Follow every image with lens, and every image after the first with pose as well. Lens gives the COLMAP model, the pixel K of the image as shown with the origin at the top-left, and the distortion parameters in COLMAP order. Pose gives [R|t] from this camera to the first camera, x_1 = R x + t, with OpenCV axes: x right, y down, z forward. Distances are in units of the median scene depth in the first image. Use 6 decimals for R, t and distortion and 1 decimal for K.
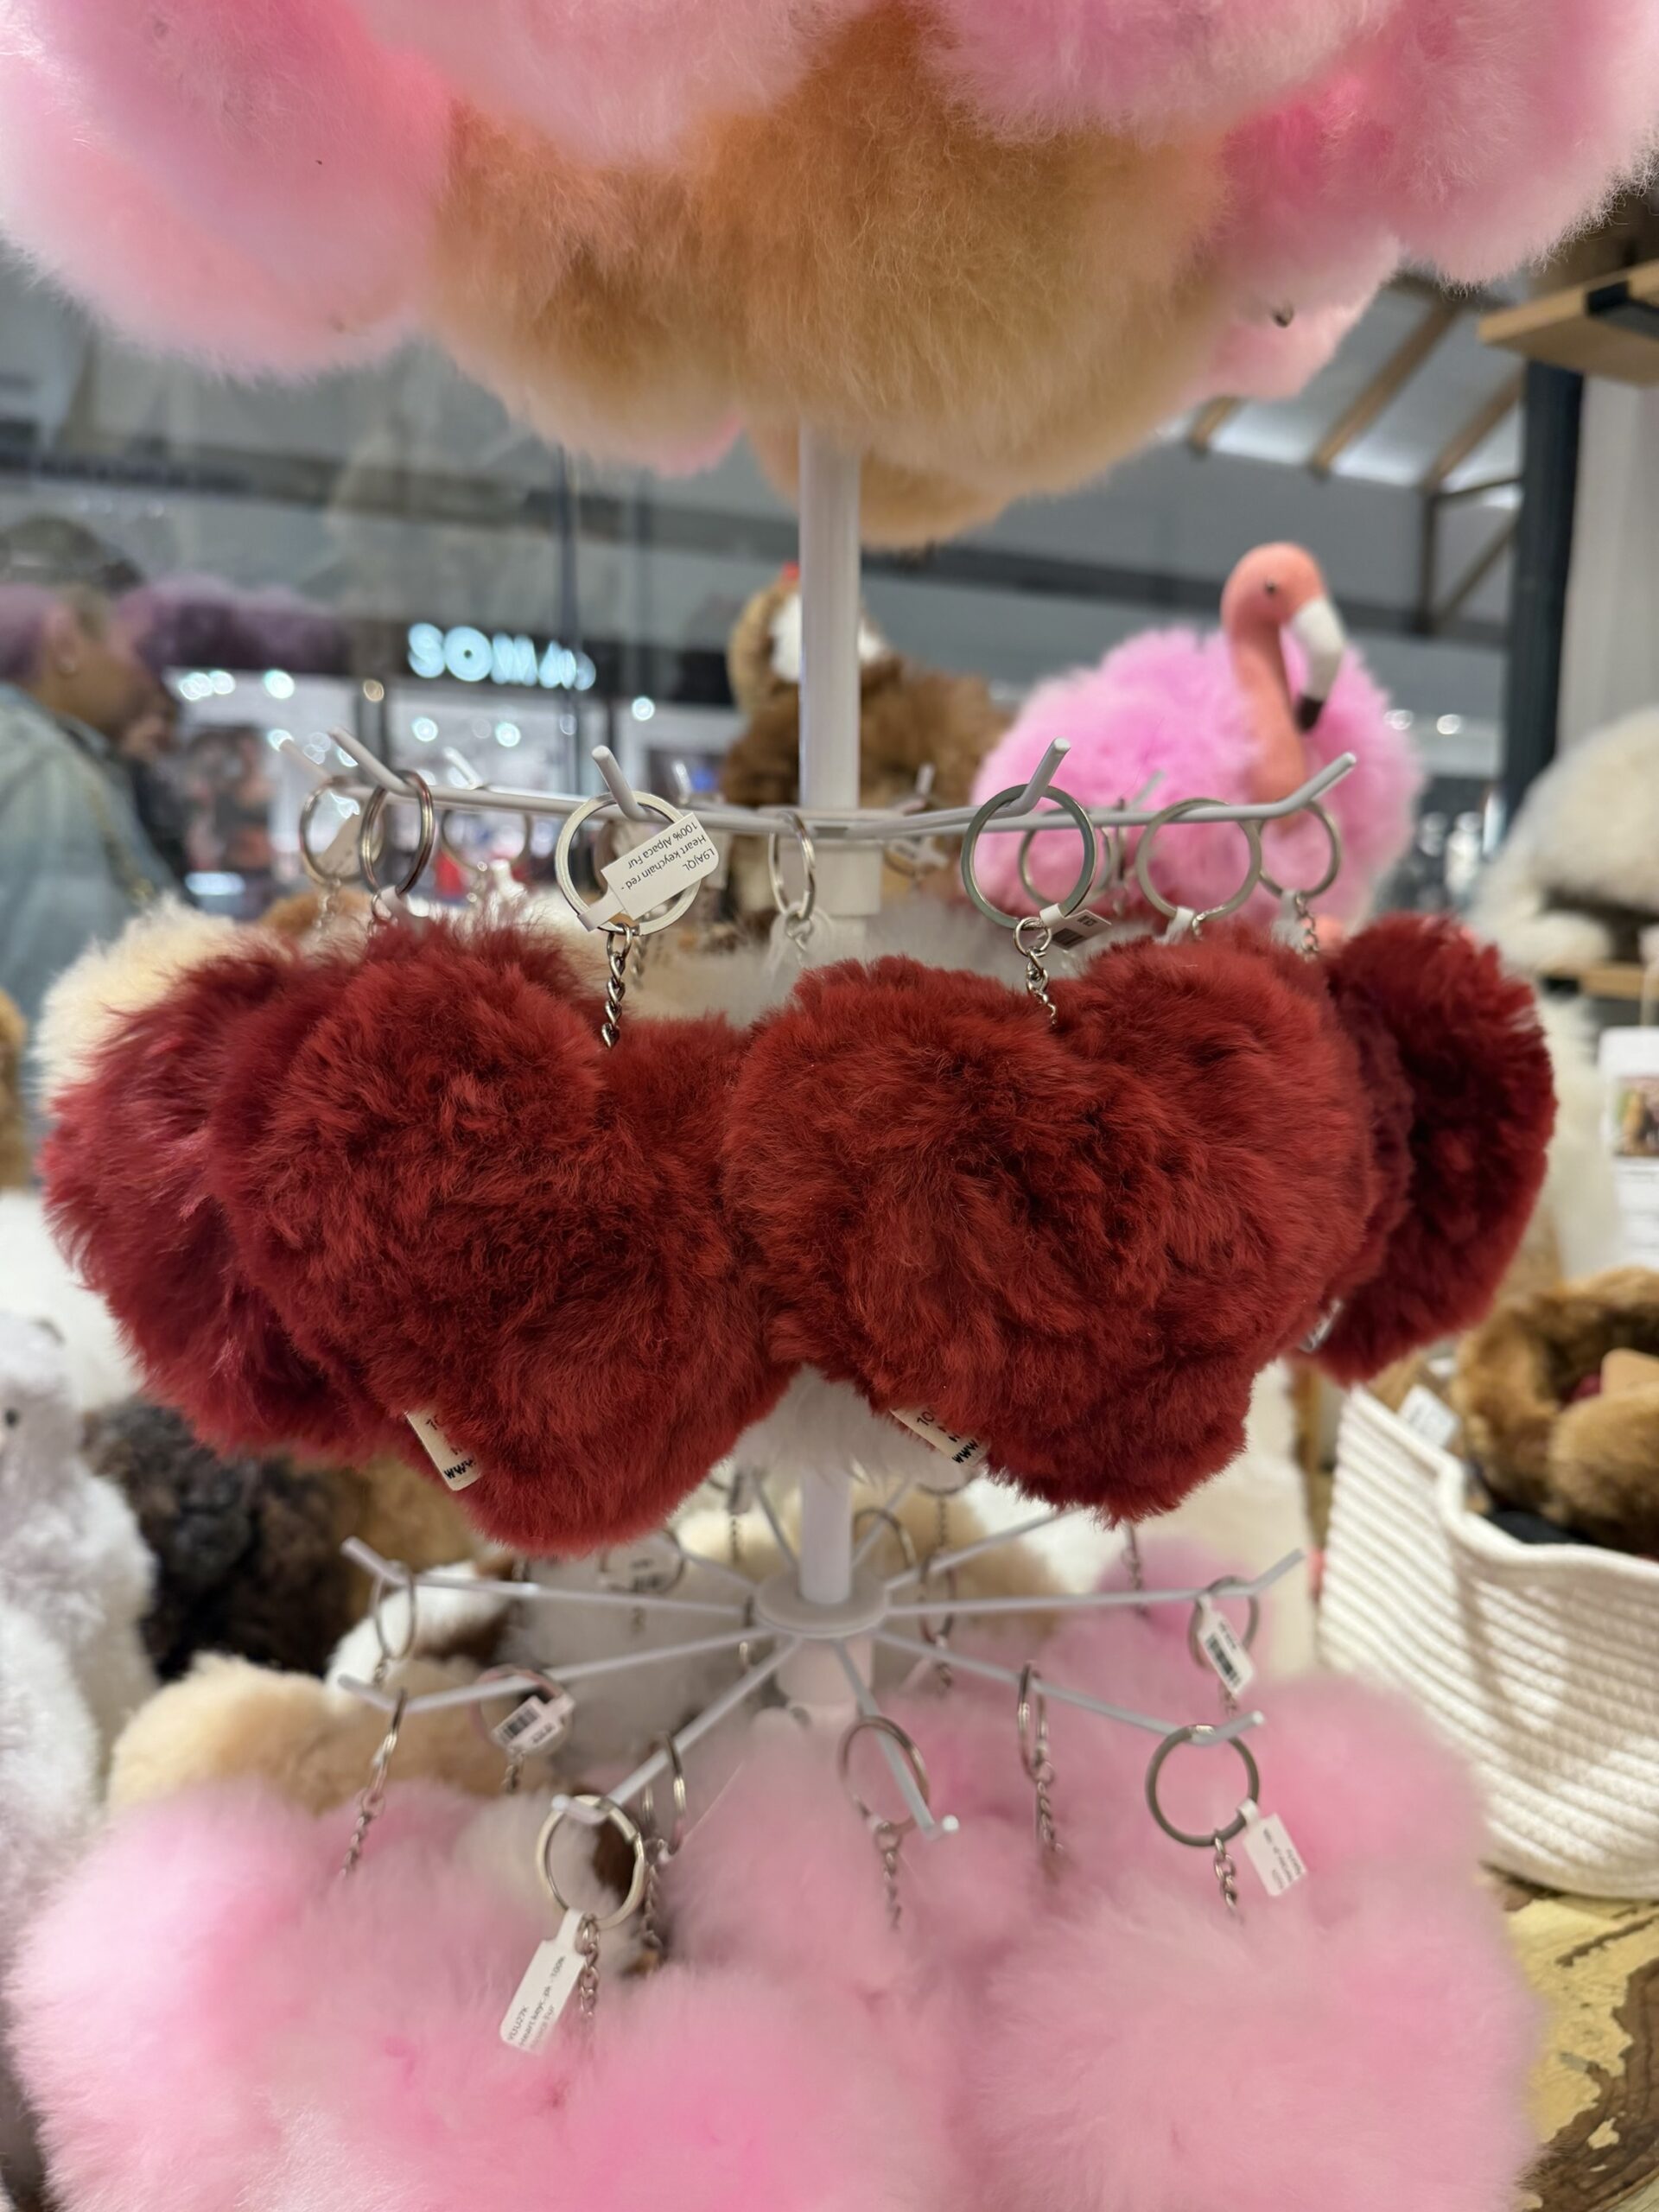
lens RADIAL K [[1587.0, 0, 829.5], [0, 1587.0, 1106.0], [0, 0, 1]] dist [-0.011062, -0.004801]
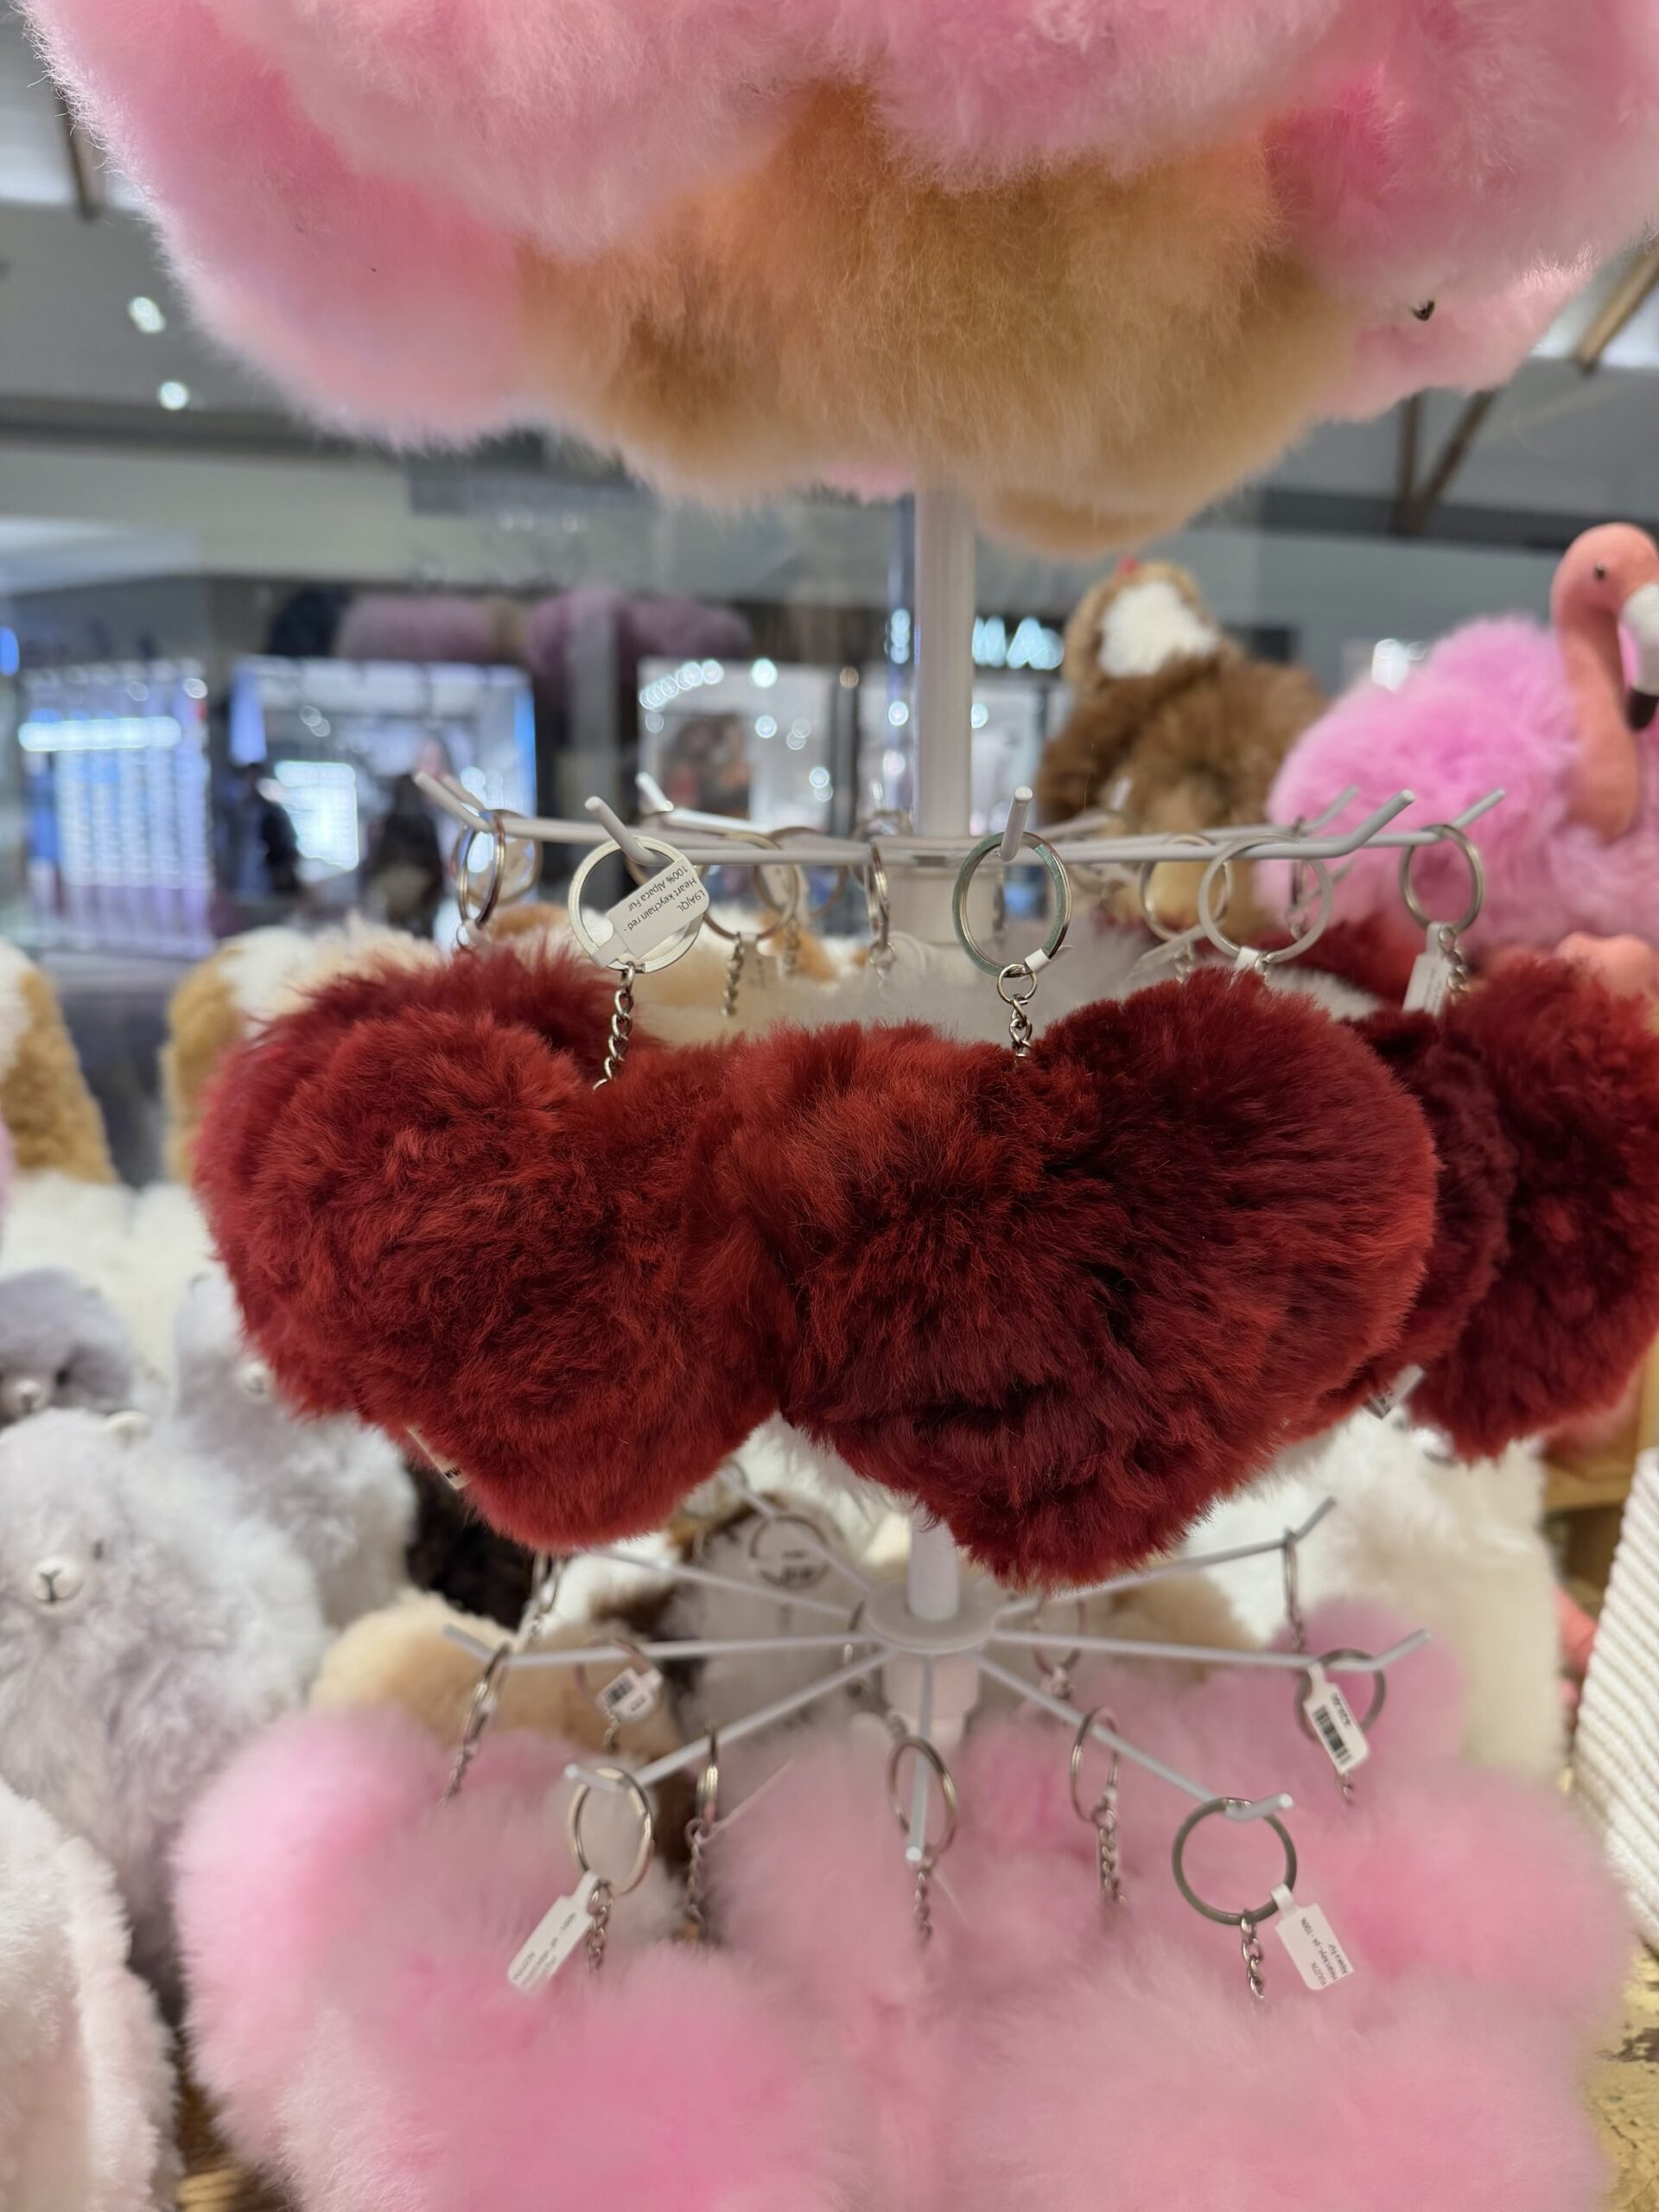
lens RADIAL K [[1587.0, 0, 829.5], [0, 1587.0, 1106.0], [0, 0, 1]] dist [-0.011062, -0.004801]
pose [[0.961467, 0.048449, -0.270617, 0.233438], [-0.045414, 0.998815, 0.017472, -0.033624], [0.271143, -0.004509, 0.962528, 0.011062]]
